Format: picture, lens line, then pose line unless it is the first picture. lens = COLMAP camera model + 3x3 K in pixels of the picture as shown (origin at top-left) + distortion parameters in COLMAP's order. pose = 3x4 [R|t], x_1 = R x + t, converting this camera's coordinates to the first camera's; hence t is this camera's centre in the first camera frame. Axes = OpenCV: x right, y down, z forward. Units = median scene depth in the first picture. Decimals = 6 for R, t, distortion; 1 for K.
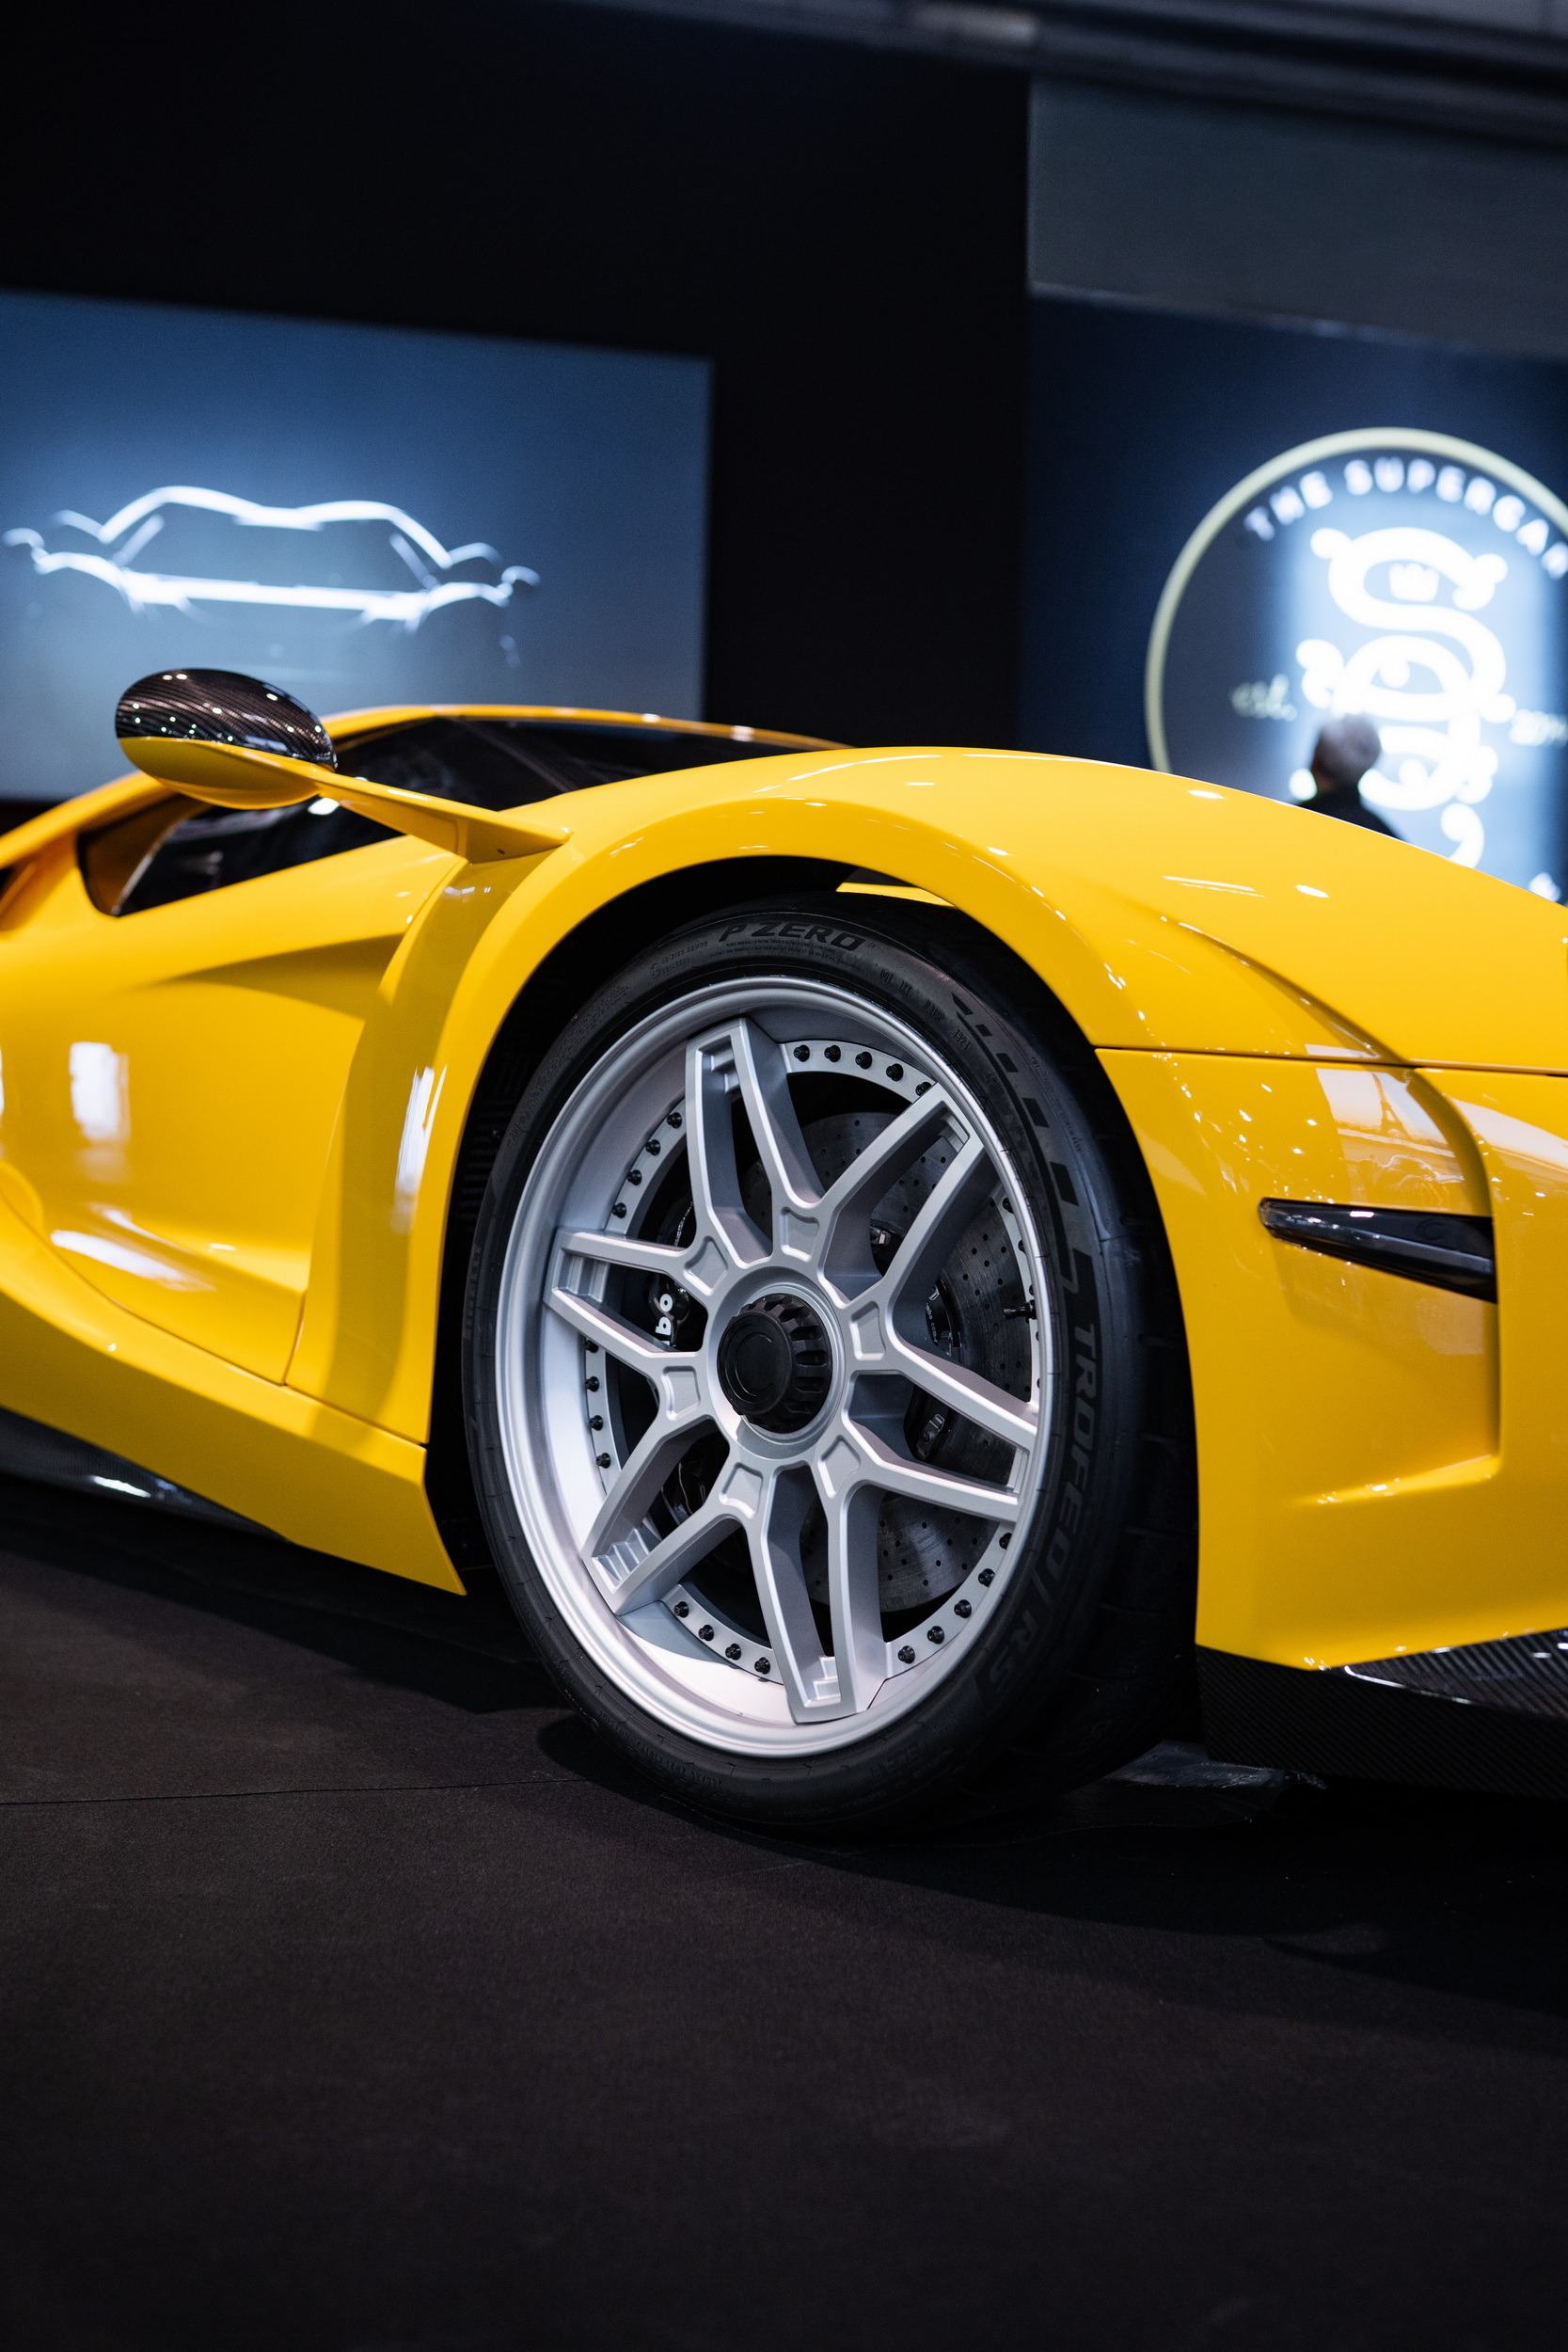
lens RADIAL K [[2257.1, 0, 784.0], [0, 2257.1, 1176.0], [0, 0, 1]] dist [-0.075513, 0.110912]
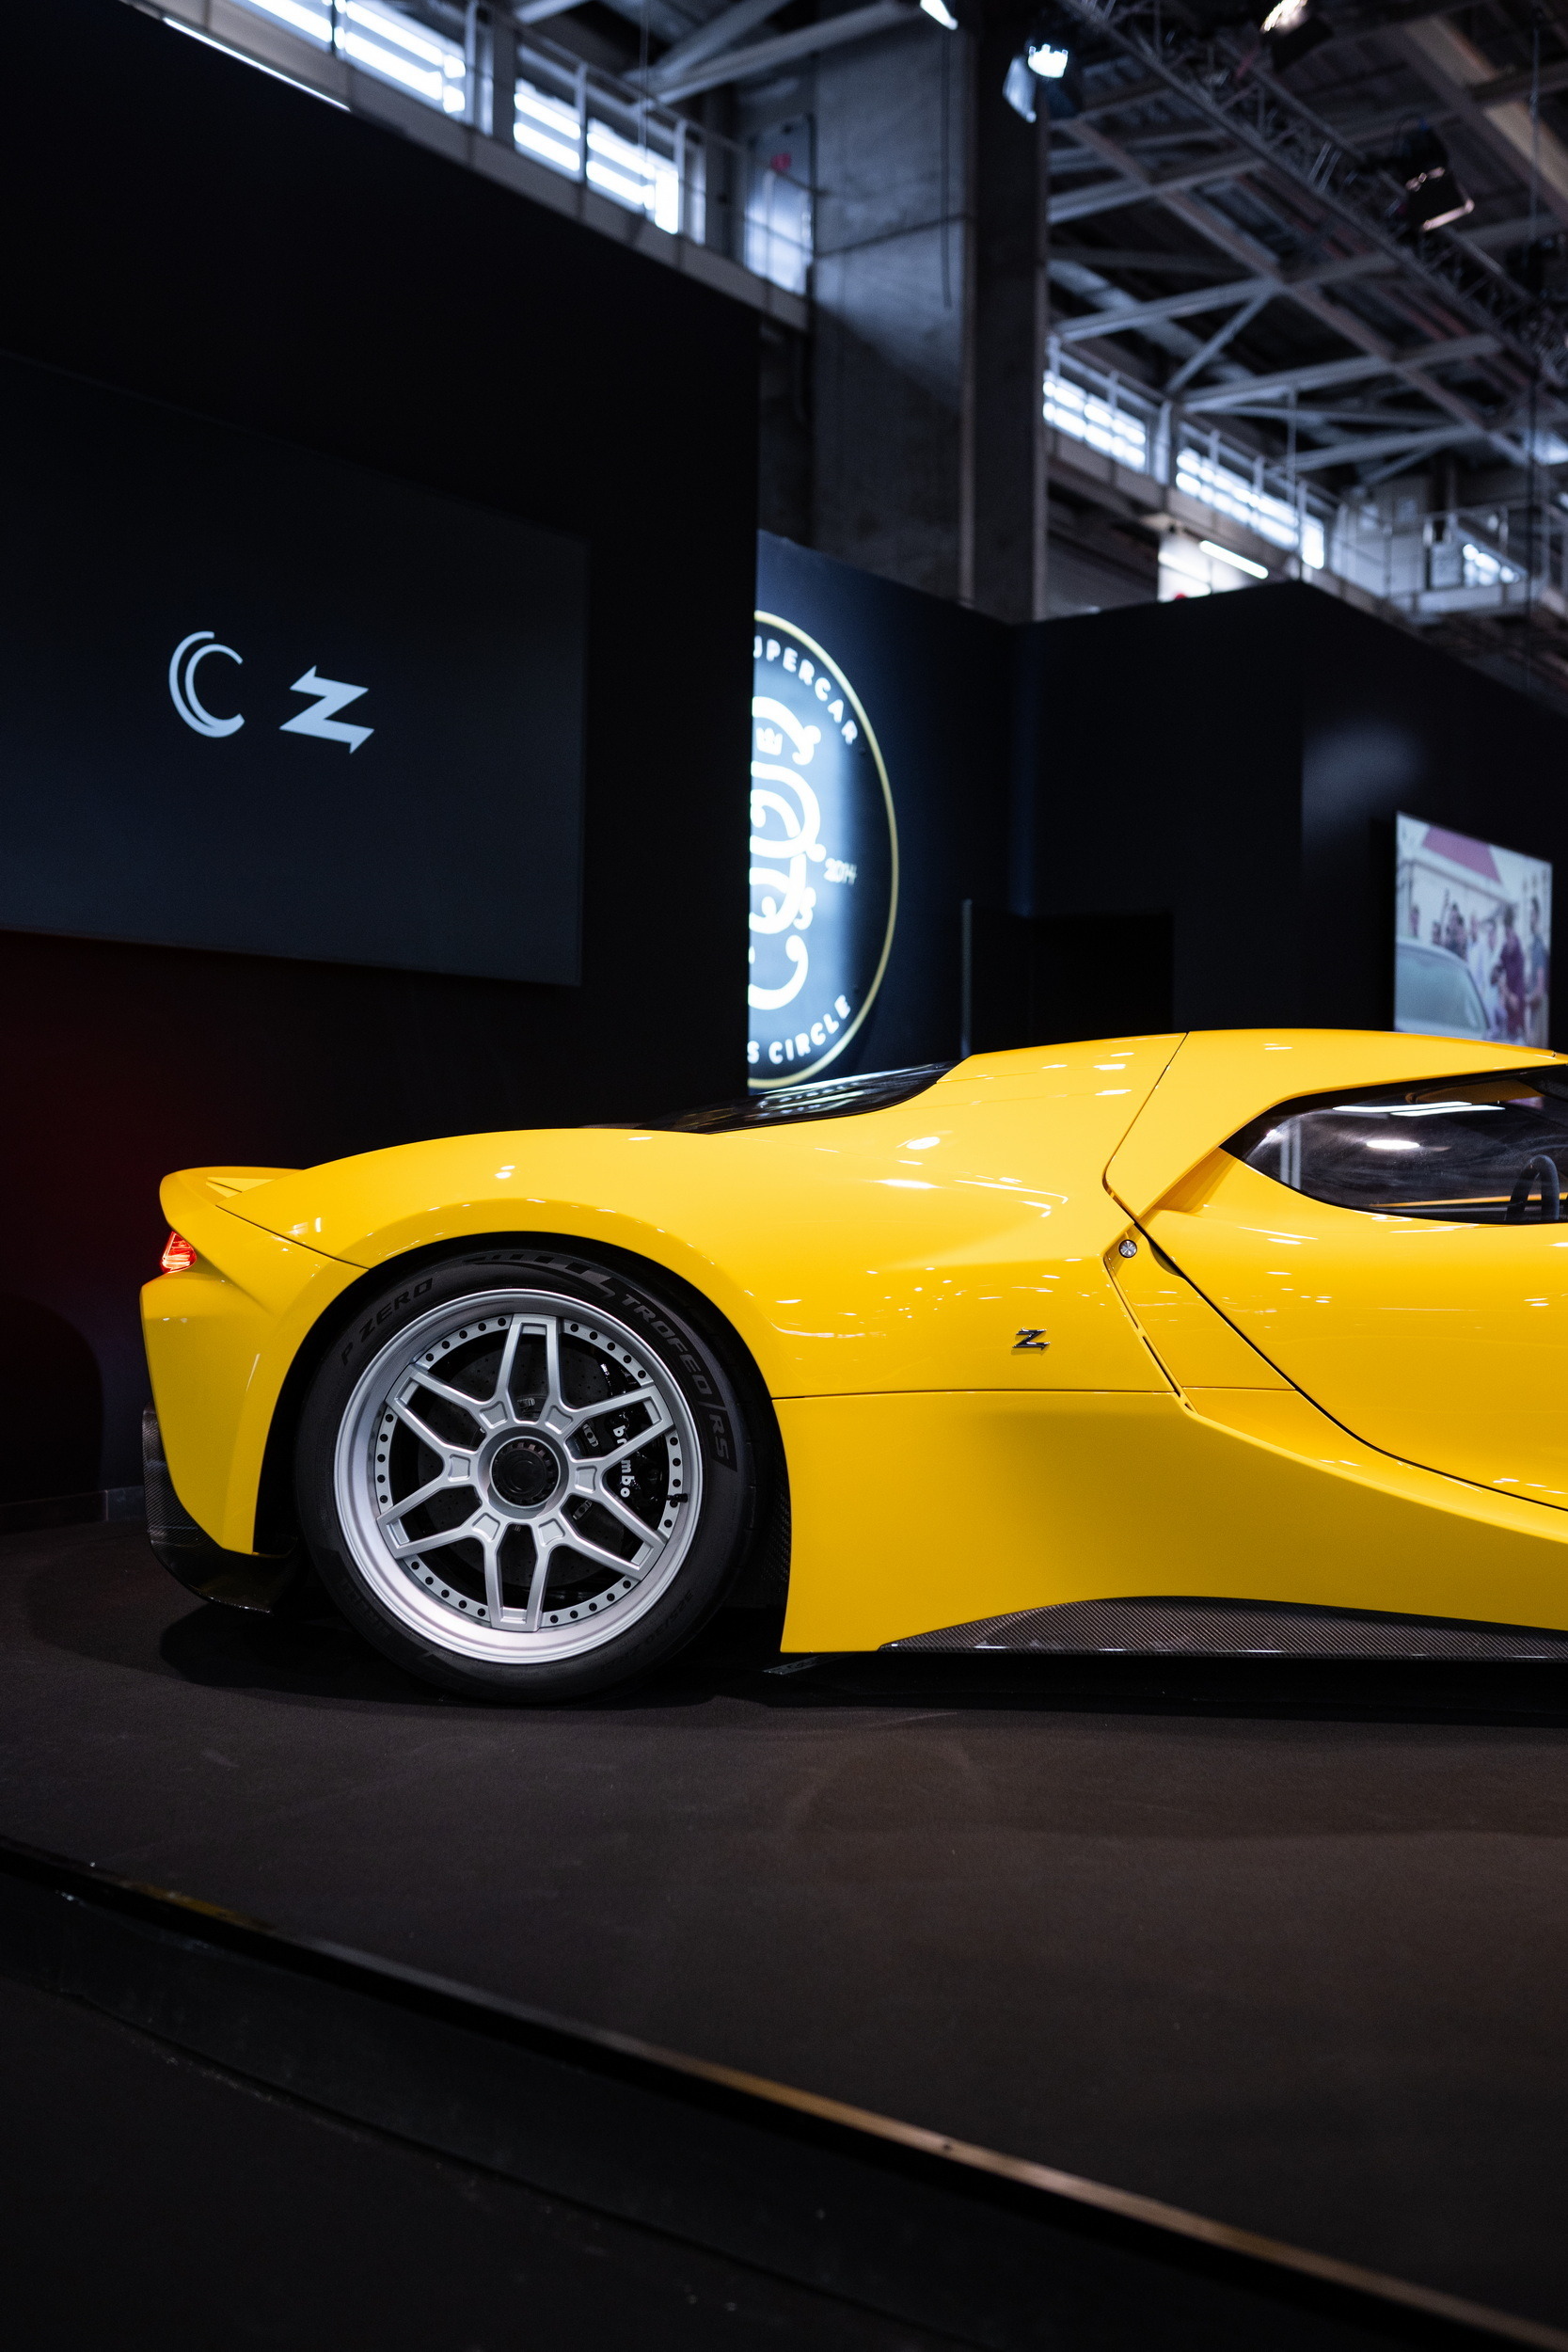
lens RADIAL K [[2270.7, 0, 784.0], [0, 2270.7, 1176.0], [0, 0, 1]] dist [-0.039971, 0.011816]
pose [[0.768382, -0.018982, 0.639710, -2.251164], [0.014106, 0.999820, 0.012724, -0.253452], [-0.639836, -0.000753, 0.768511, 0.406712]]
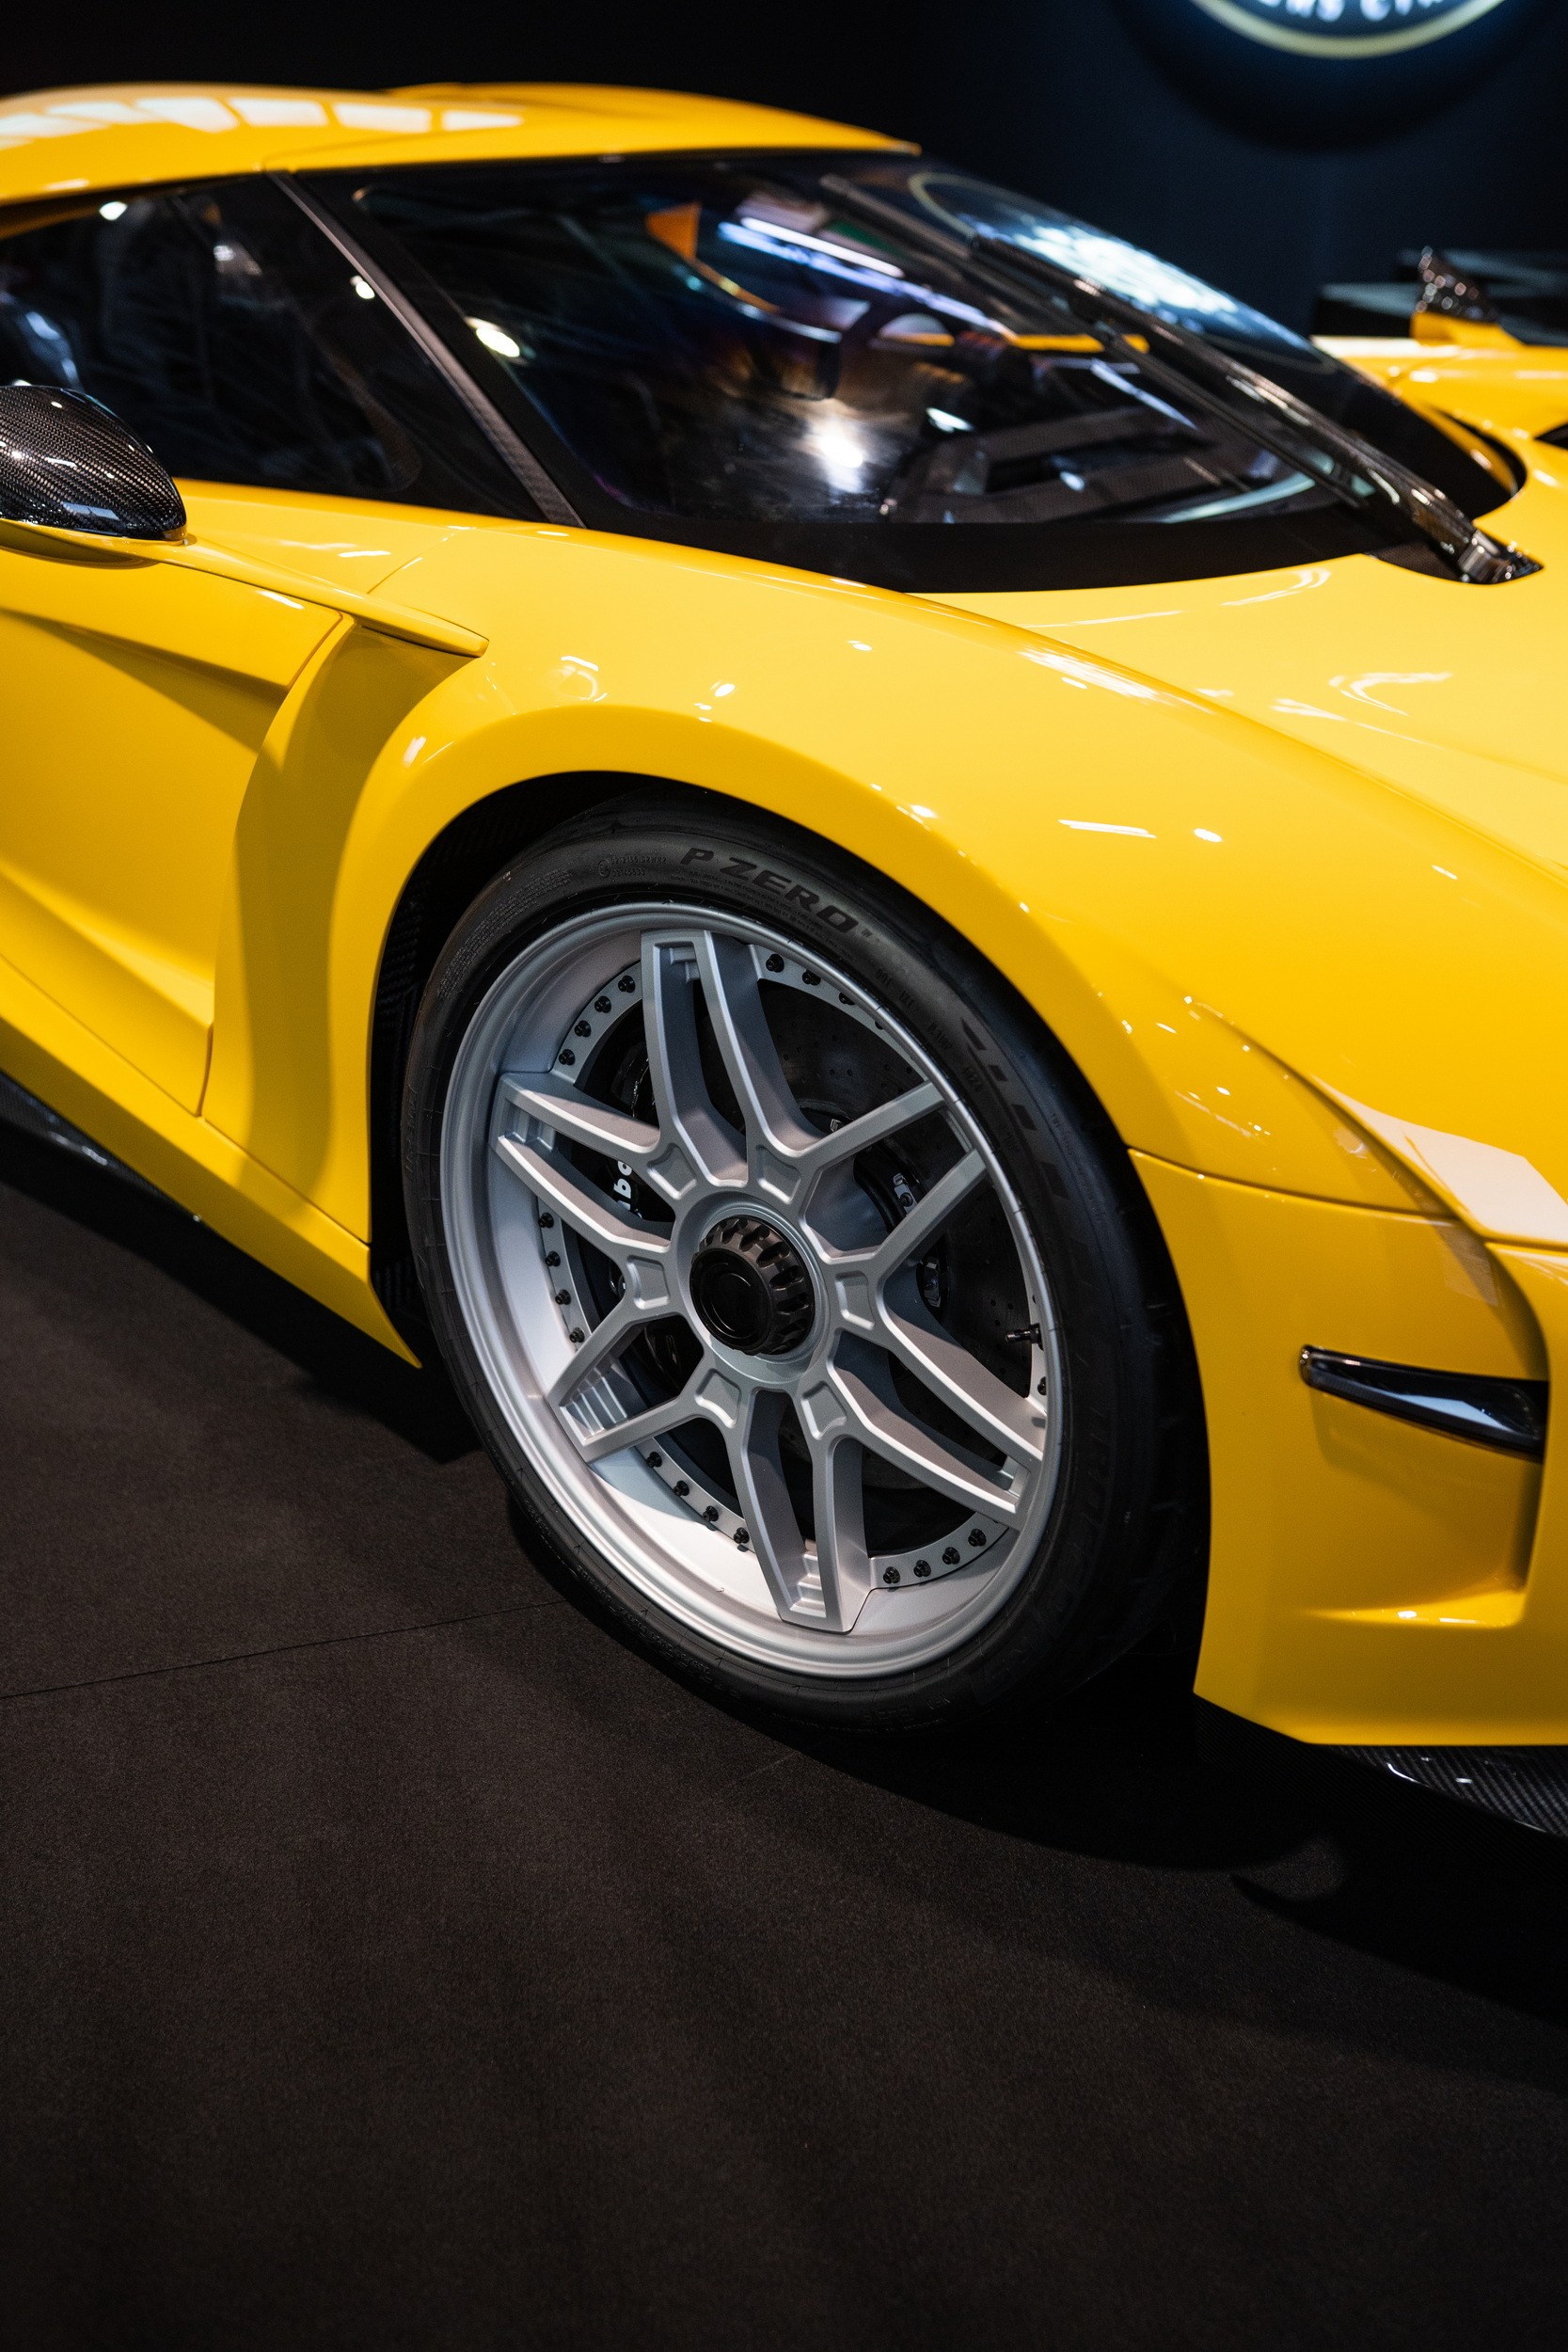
lens RADIAL K [[2257.1, 0, 784.0], [0, 2257.1, 1176.0], [0, 0, 1]] dist [-0.075513, 0.110912]
pose [[0.997820, -0.036046, 0.055287, -0.040580], [0.007542, 0.894472, 0.447061, -0.376528], [-0.065567, -0.445669, 0.892793, 0.172239]]
